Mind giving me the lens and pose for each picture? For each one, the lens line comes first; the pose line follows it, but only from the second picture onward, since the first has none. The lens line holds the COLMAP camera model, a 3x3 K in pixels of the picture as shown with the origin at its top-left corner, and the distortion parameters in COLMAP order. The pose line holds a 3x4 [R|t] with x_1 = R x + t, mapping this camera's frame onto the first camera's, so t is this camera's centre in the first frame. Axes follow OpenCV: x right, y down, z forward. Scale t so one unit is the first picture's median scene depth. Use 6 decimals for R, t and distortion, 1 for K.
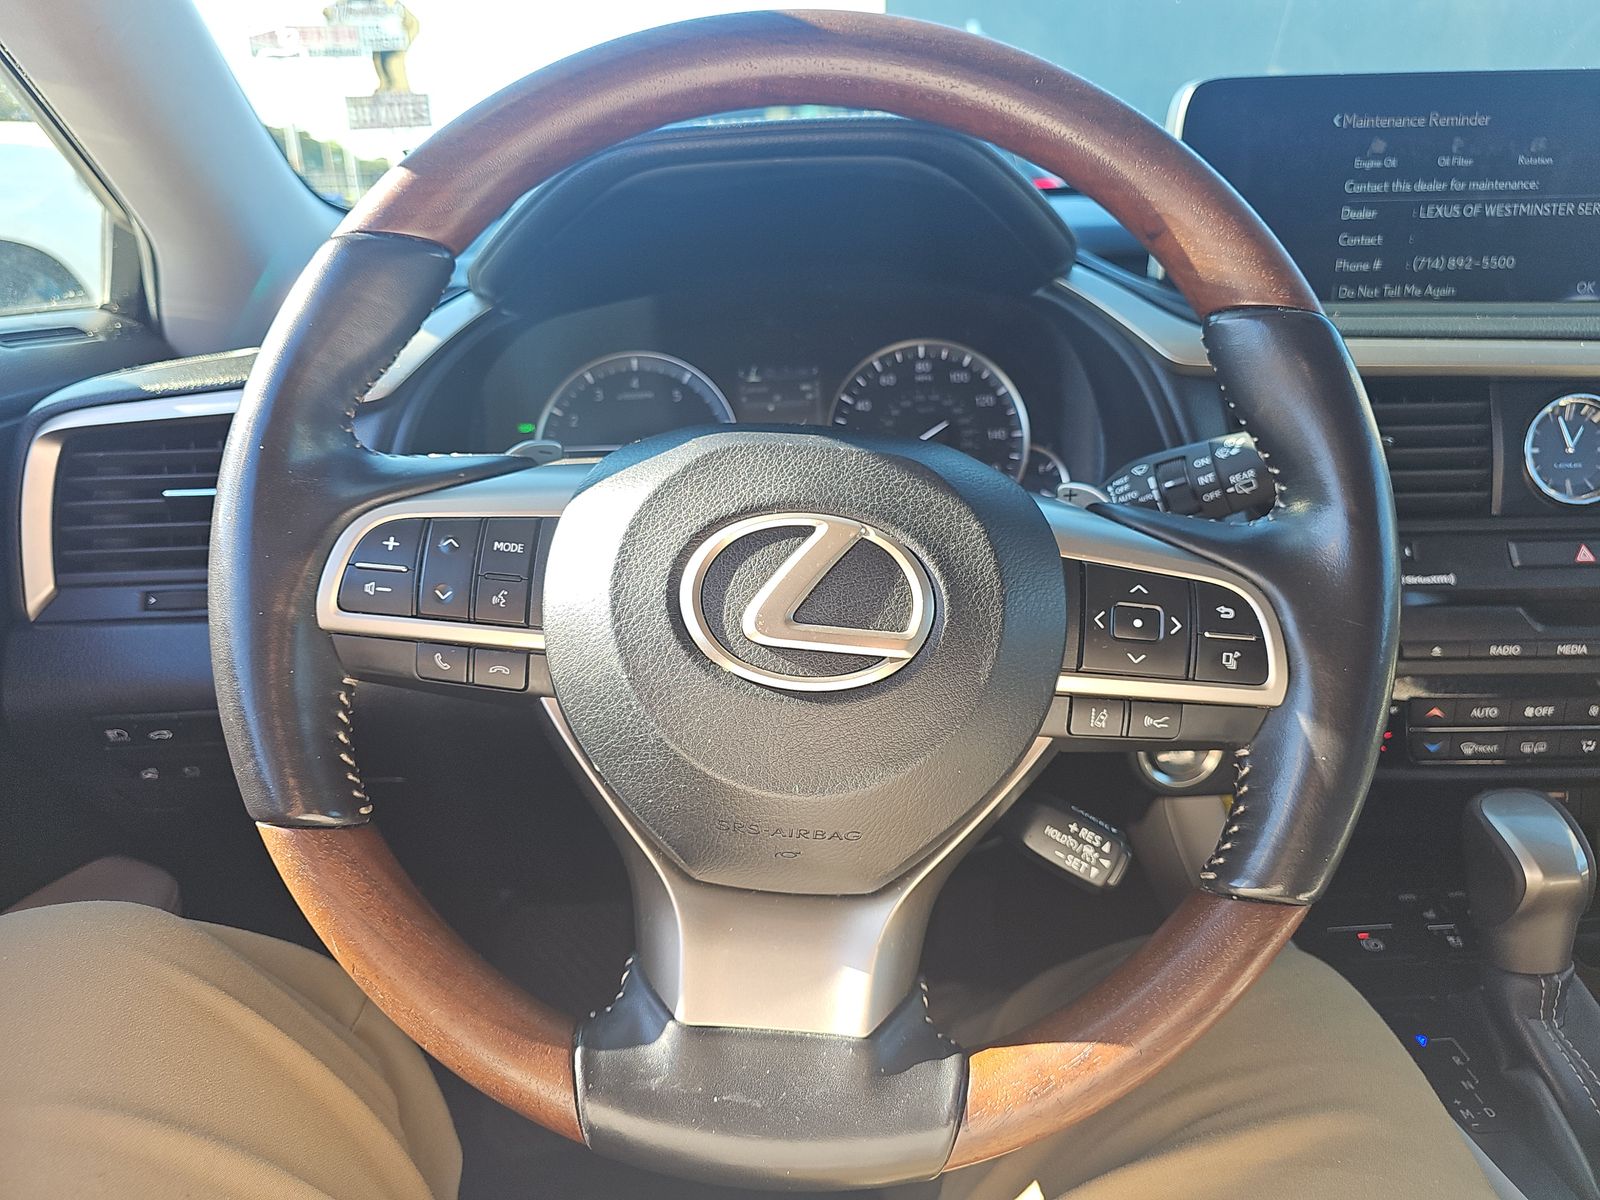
lens RADIAL K [[1066.7, 0, 793.9], [0, 1066.7, 598.8], [0, 0, 1]] dist [0.020643, -0.036182]
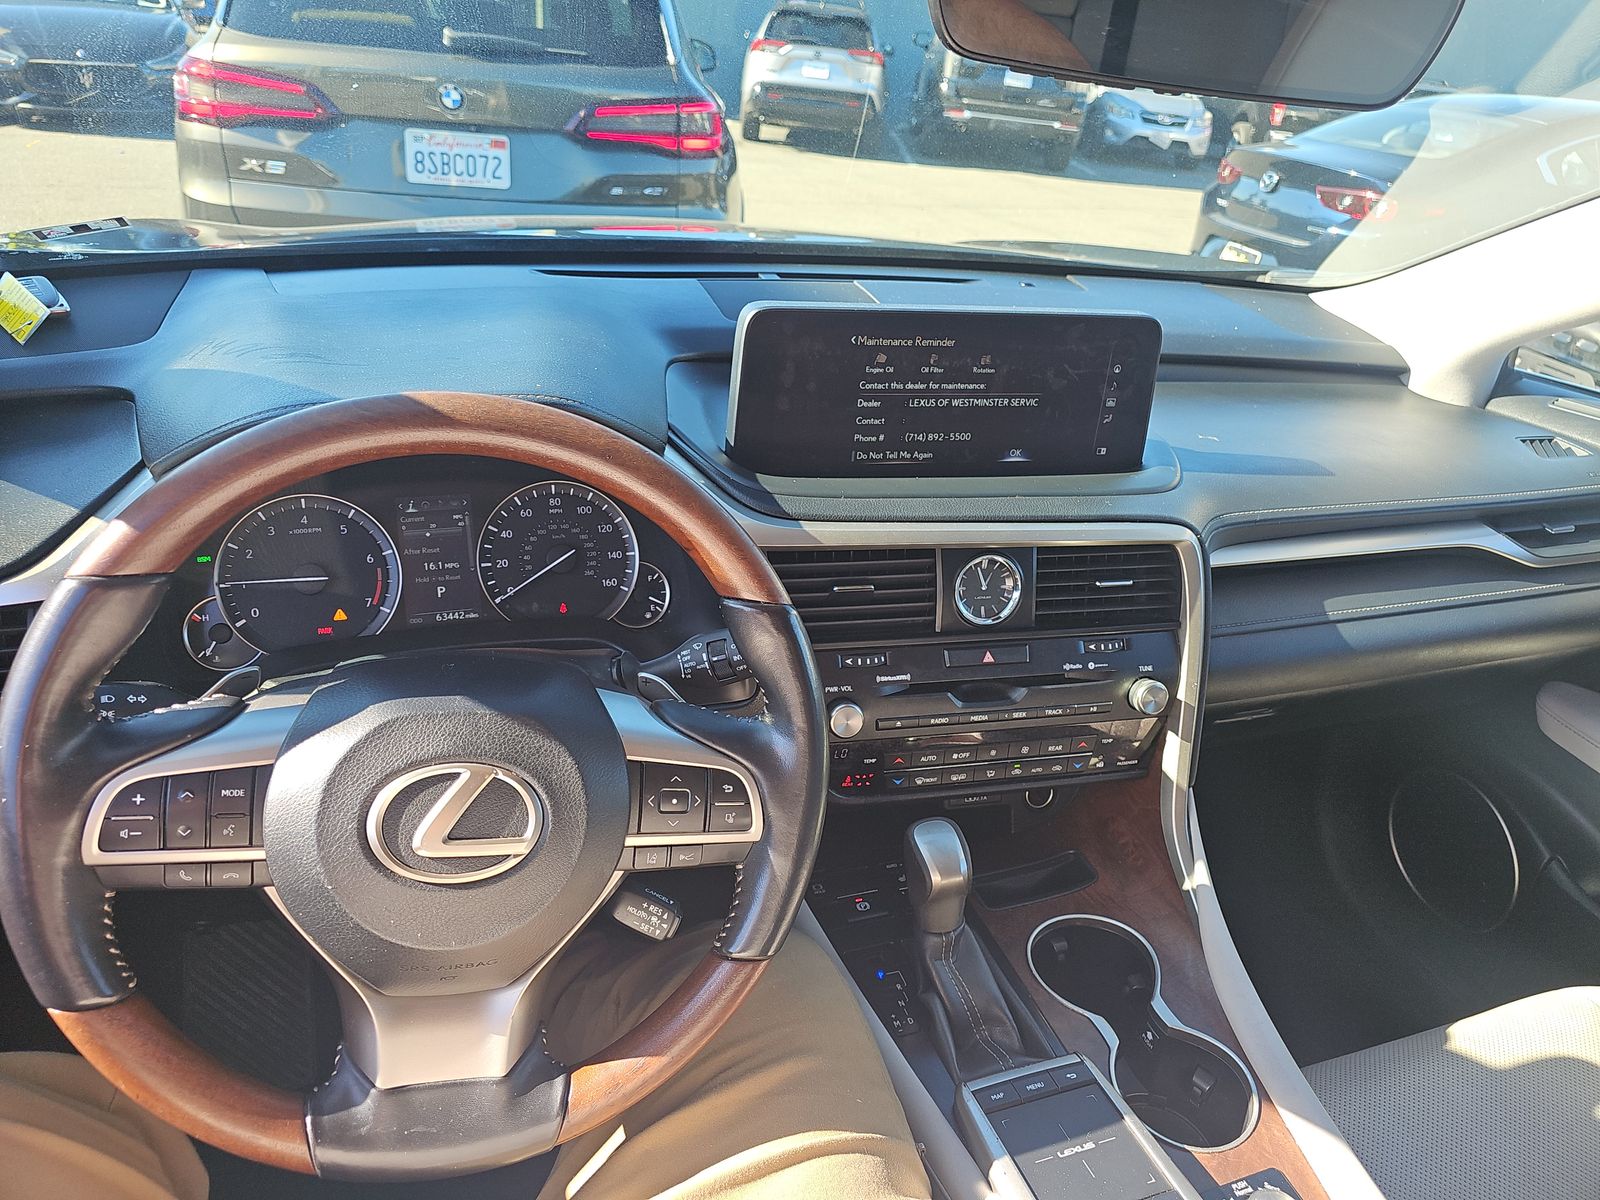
lens RADIAL K [[1066.7, 0, 832.7], [0, 1066.7, 572.5], [0, 0, 1]] dist [0.020643, -0.036182]
pose [[0.945623, -0.030228, 0.323857, 0.033427], [-0.009974, 0.992509, 0.121762, -0.506955], [-0.325112, -0.118372, 0.938238, -0.541380]]
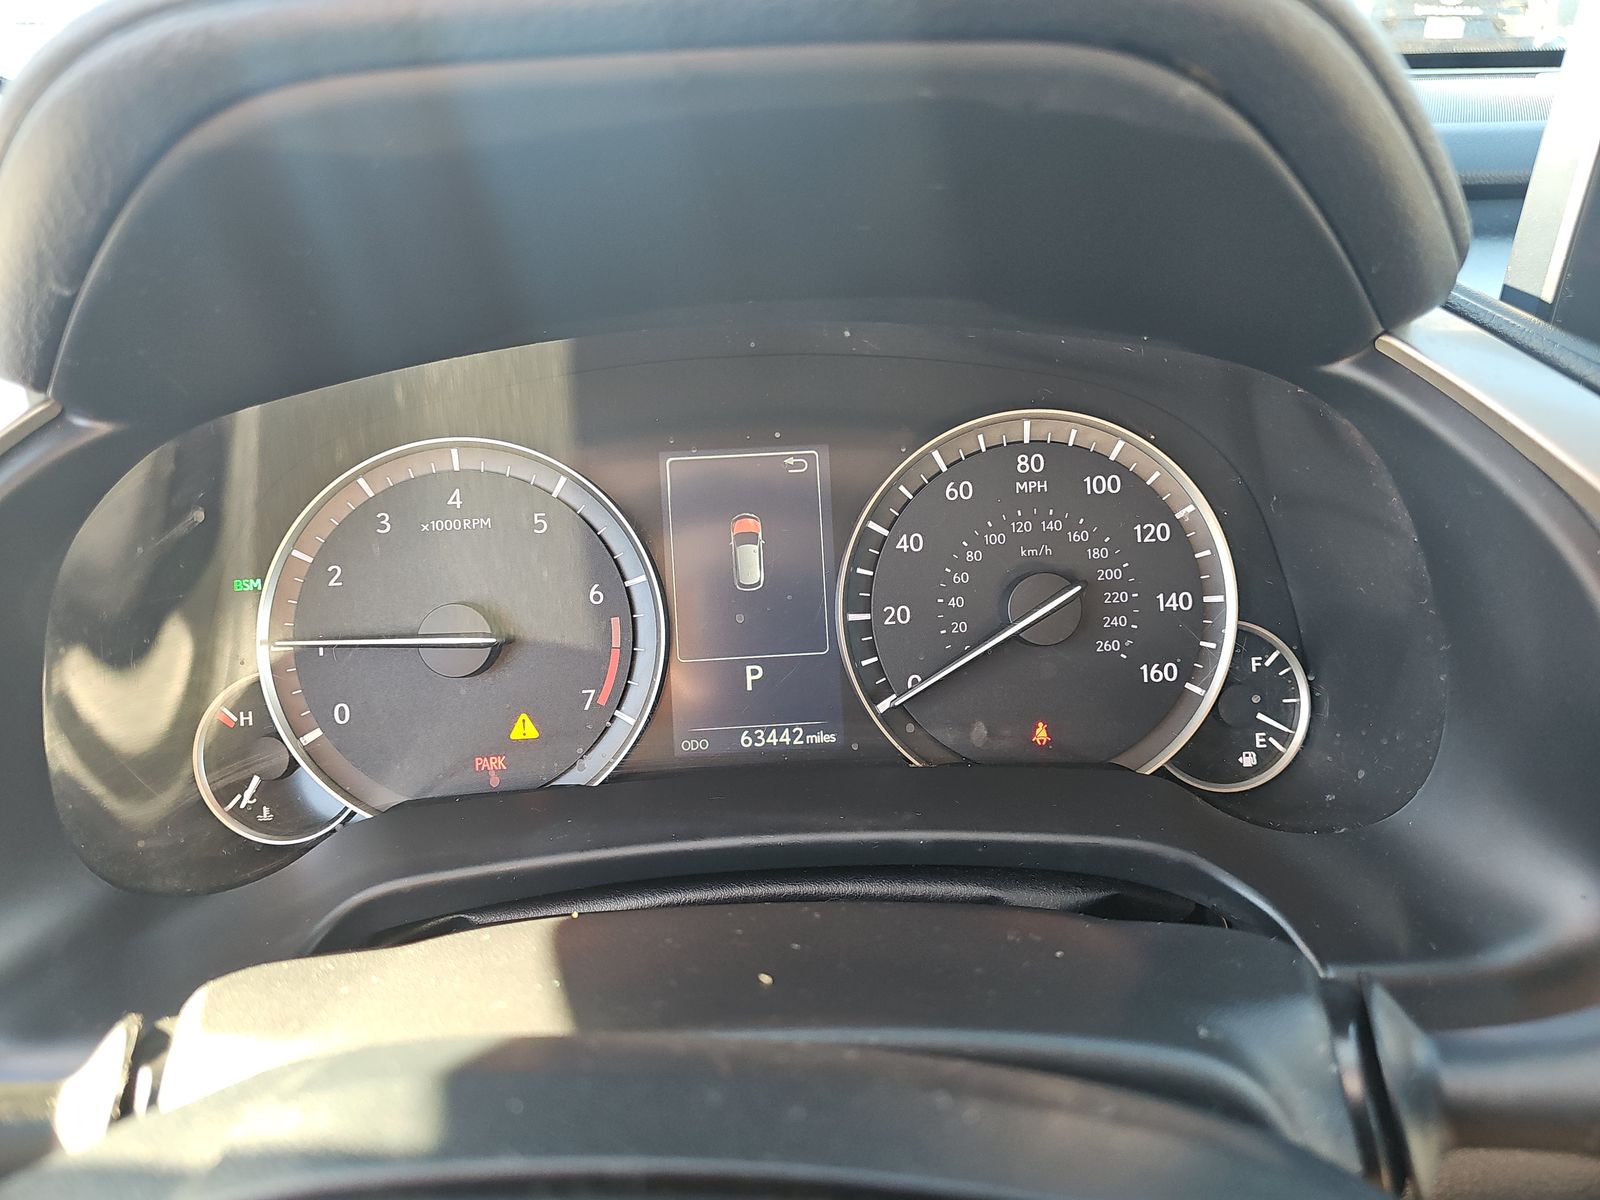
lens RADIAL K [[1066.7, 0, 803.7], [0, 1066.7, 592.2], [0, 0, 1]] dist [0.020643, -0.036182]
pose [[0.999988, 0.004147, -0.002747, 0.027824], [-0.003838, 0.994522, 0.104453, -0.363156], [0.003165, -0.104441, 0.994526, 0.855618]]
